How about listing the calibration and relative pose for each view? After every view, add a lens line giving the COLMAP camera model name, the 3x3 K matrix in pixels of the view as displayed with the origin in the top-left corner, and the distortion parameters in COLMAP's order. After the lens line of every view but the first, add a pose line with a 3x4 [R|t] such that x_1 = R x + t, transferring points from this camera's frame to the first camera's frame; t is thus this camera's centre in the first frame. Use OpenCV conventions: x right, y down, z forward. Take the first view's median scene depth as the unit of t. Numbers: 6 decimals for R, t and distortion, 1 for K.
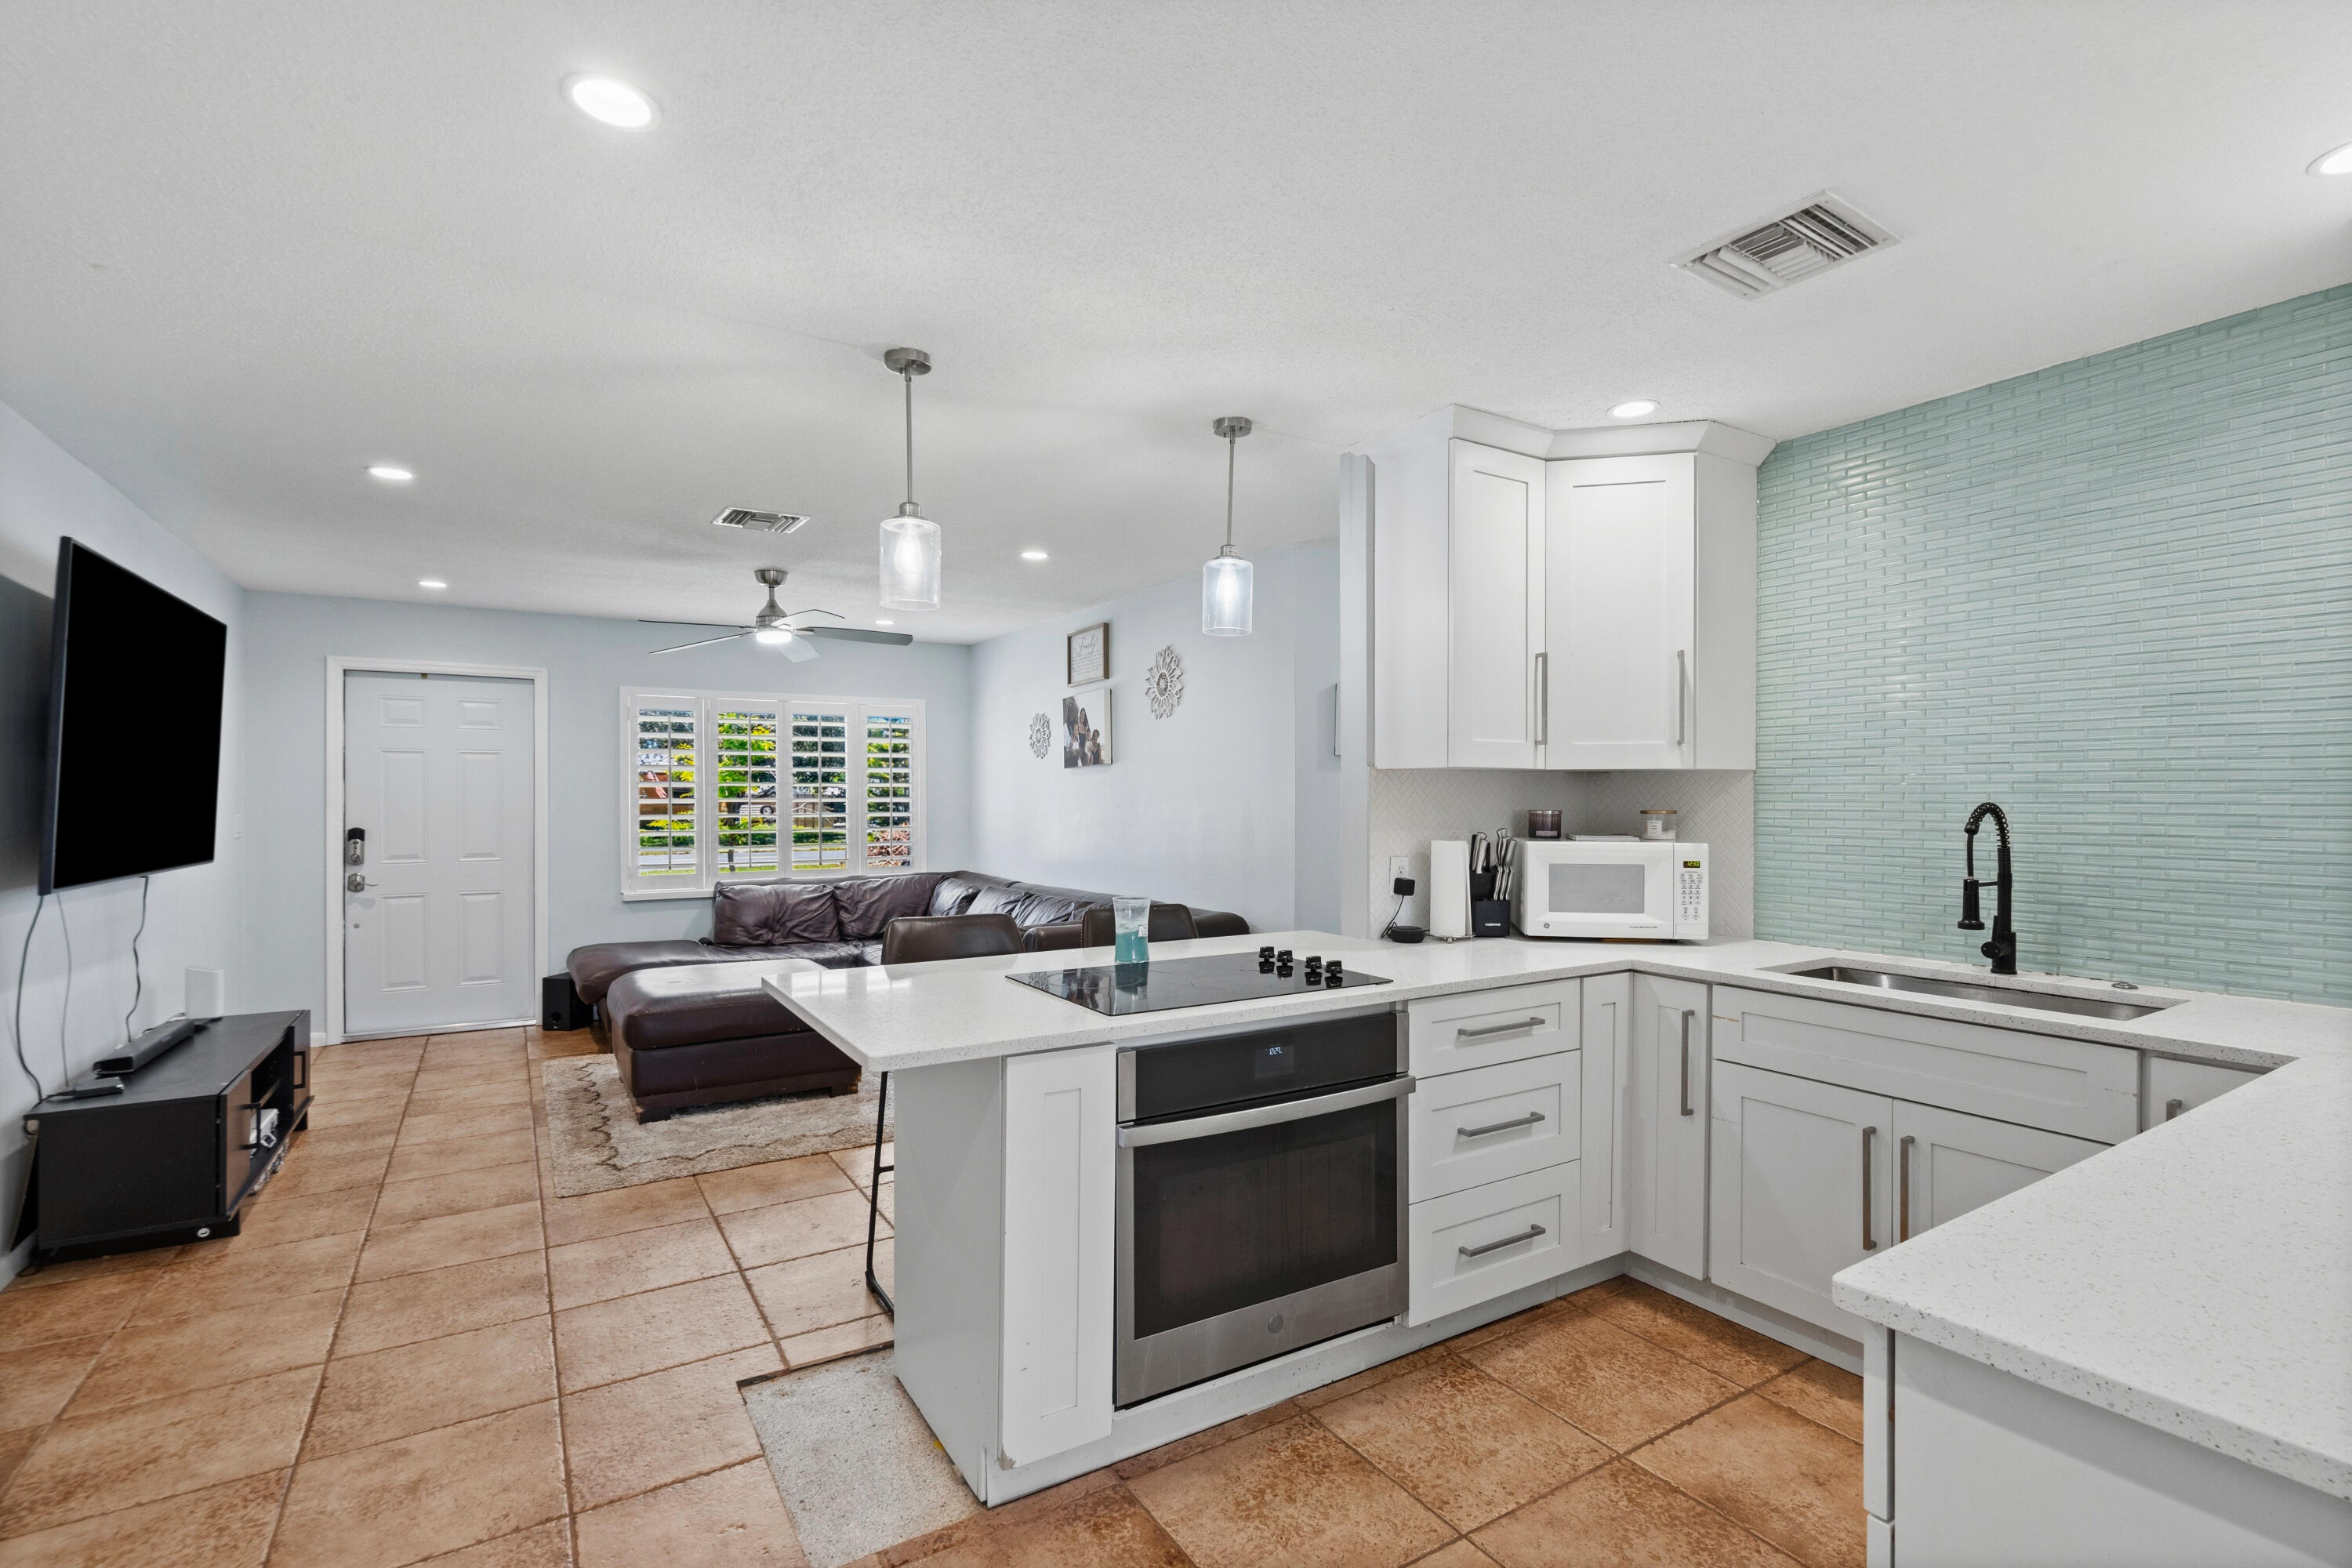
lens RADIAL K [[1083.8, 0, 1177.3], [0, 1083.8, 799.3], [0, 0, 1]] dist [0.000248, 0.000607]
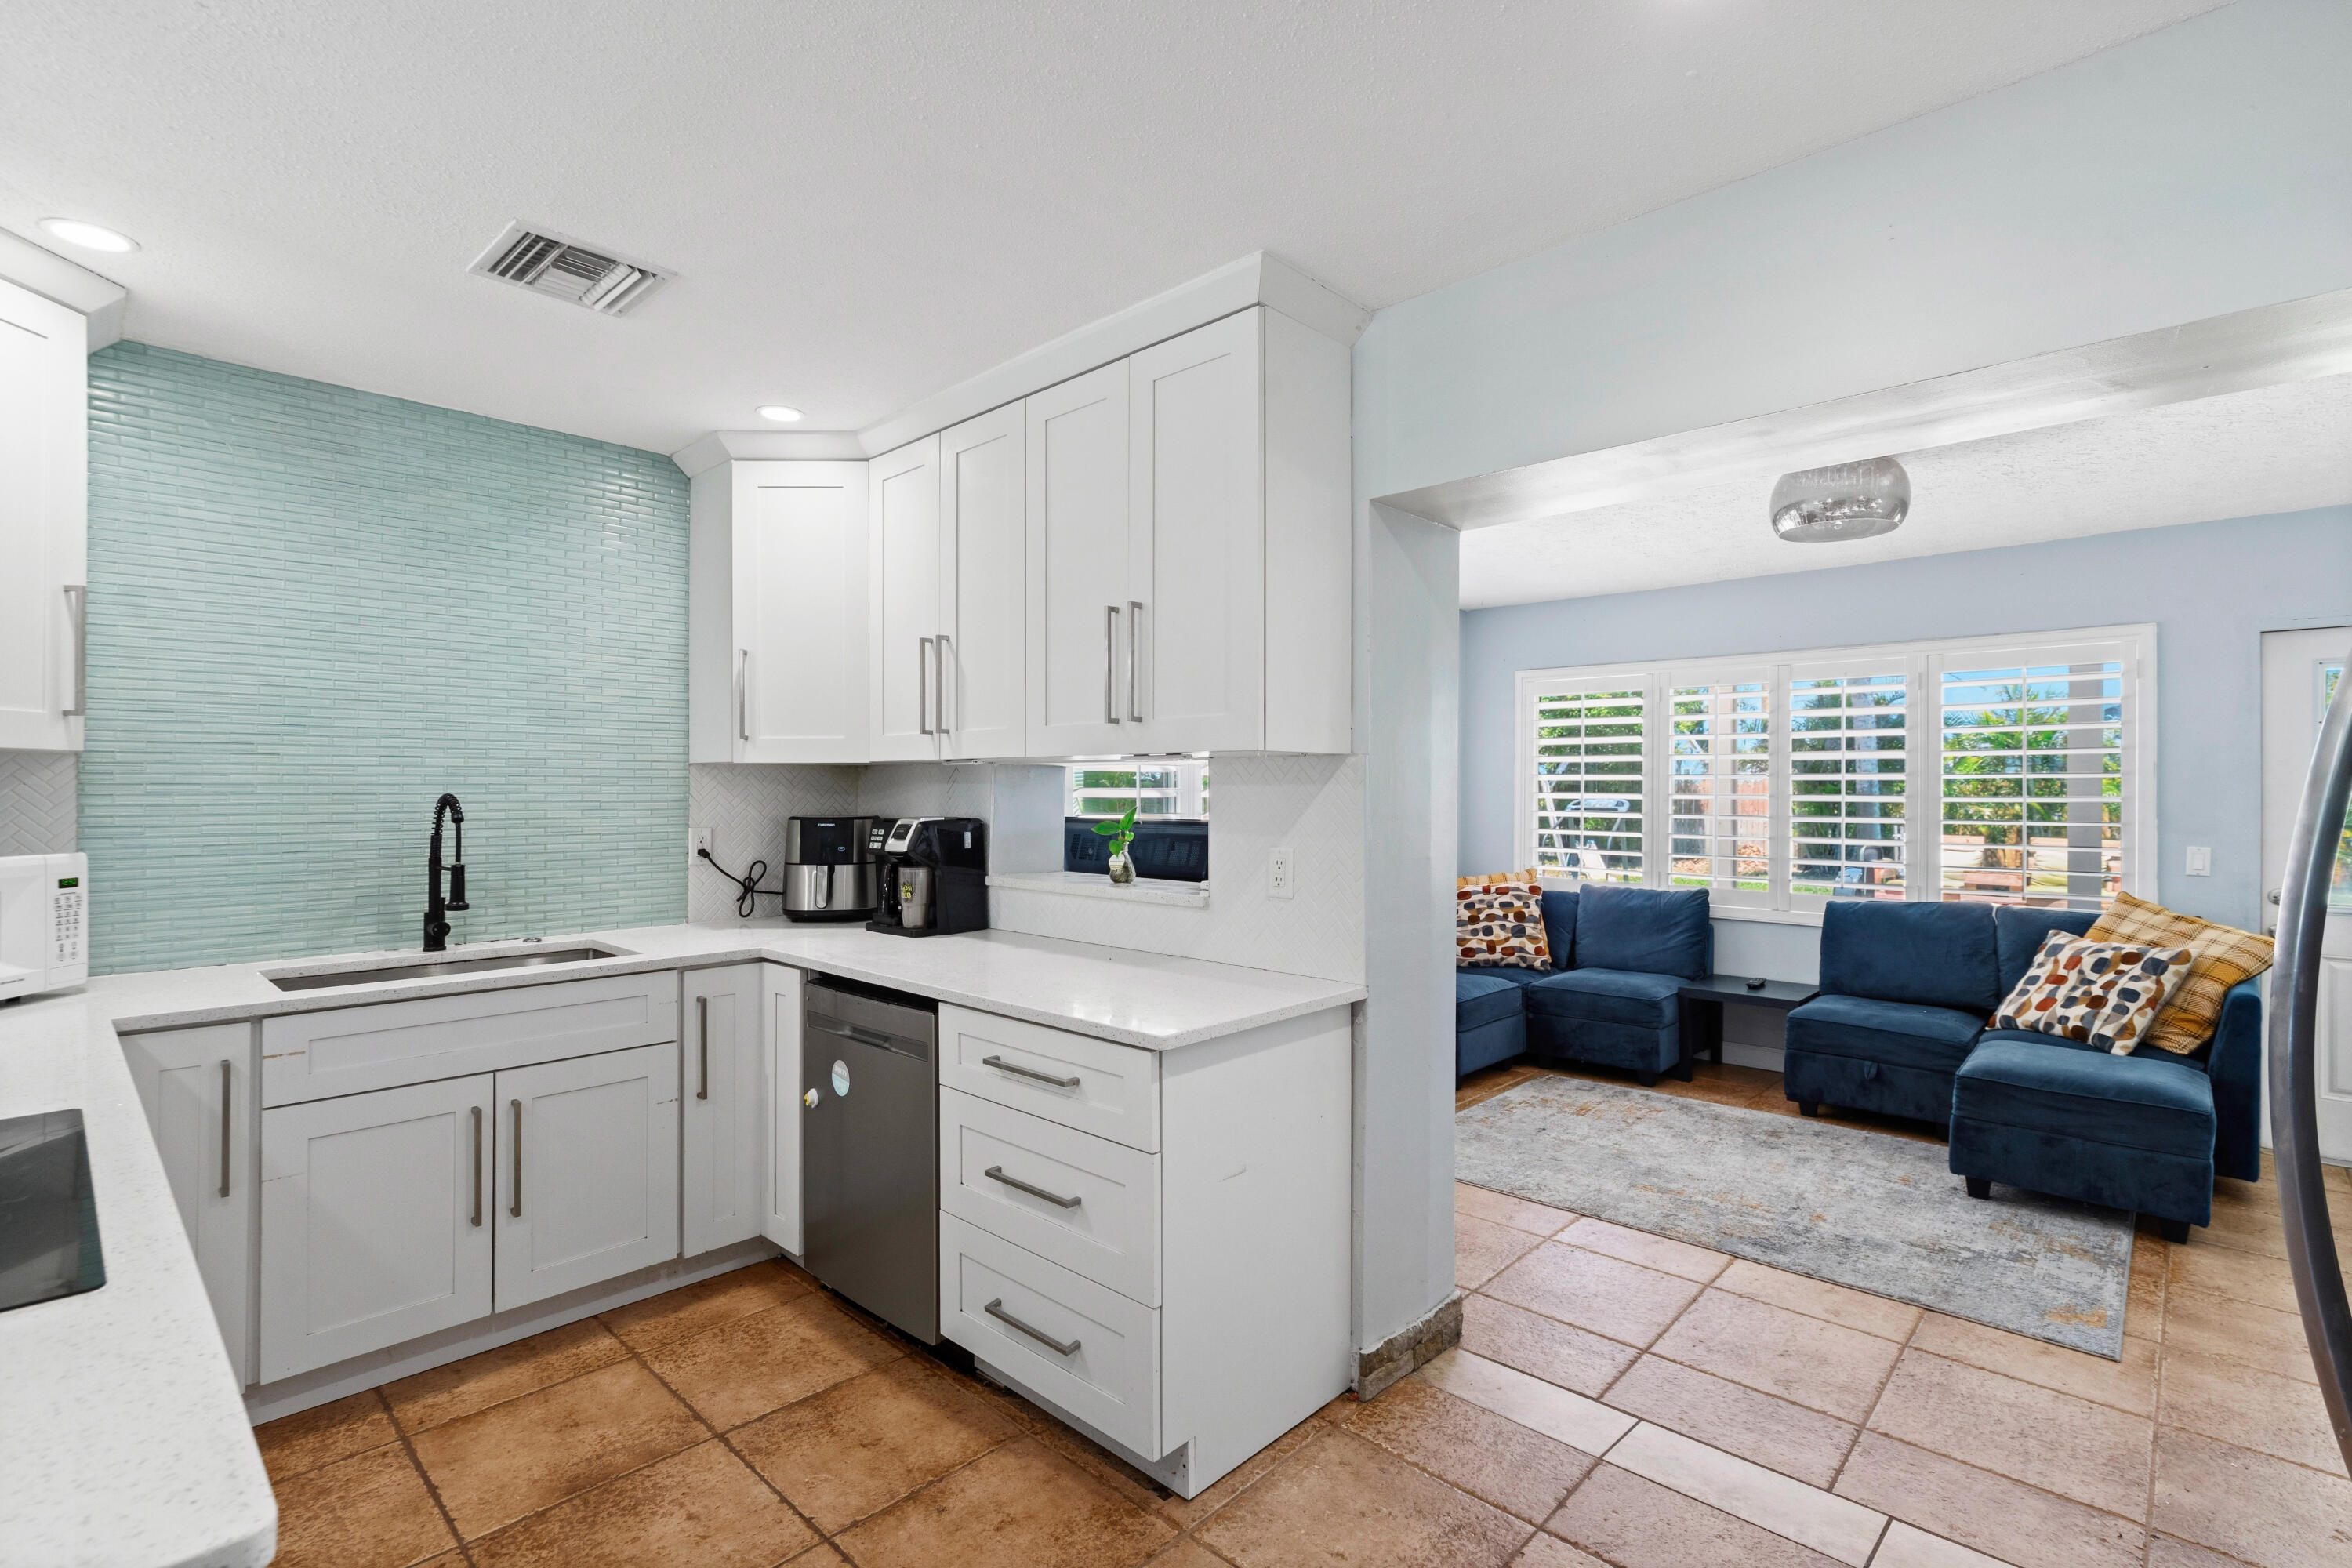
lens RADIAL K [[1080.5, 0, 1180.7], [0, 1080.5, 786.4], [0, 0, 1]] dist [-0.002371, 0.000933]
pose [[-0.252408, -0.000435, 0.967621, -0.294231], [0.001901, 0.999998, 0.000945, -0.002486], [-0.967619, 0.002078, -0.252407, 0.337384]]
